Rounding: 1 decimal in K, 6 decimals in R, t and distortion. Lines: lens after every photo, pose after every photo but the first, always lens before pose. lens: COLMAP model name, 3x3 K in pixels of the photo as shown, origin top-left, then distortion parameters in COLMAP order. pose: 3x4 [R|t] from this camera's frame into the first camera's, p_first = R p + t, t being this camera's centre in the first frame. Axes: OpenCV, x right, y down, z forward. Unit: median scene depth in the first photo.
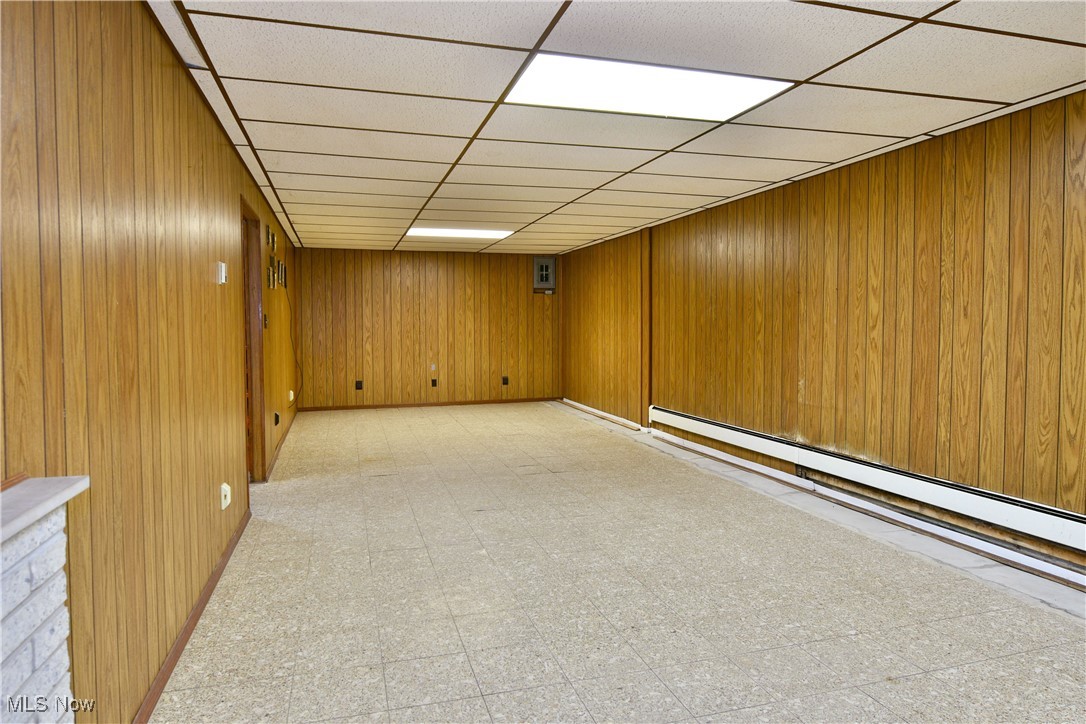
lens RADIAL K [[656.9, 0, 536.0], [0, 656.9, 359.6], [0, 0, 1]] dist [-0.004461, -0.000480]
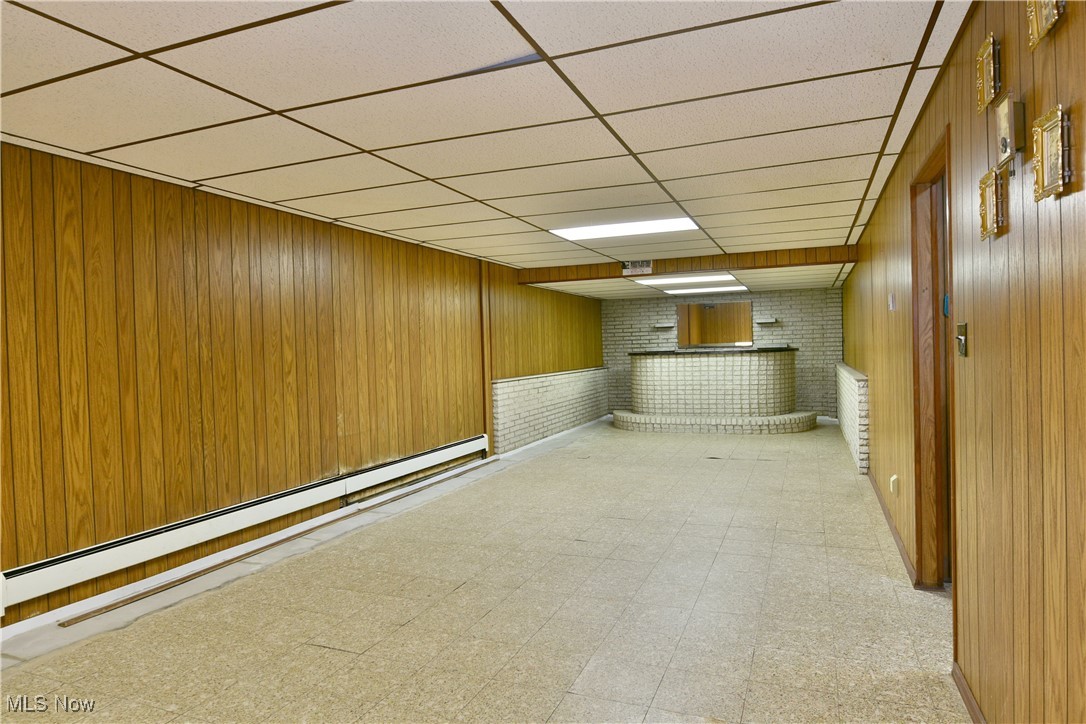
lens RADIAL K [[656.9, 0, 536.0], [0, 656.9, 359.6], [0, 0, 1]] dist [-0.004461, -0.000480]
pose [[-0.778302, 0.017729, 0.627640, -0.507448], [0.066126, 0.996357, 0.053855, -0.093368], [-0.624399, 0.083419, -0.776638, 1.640316]]
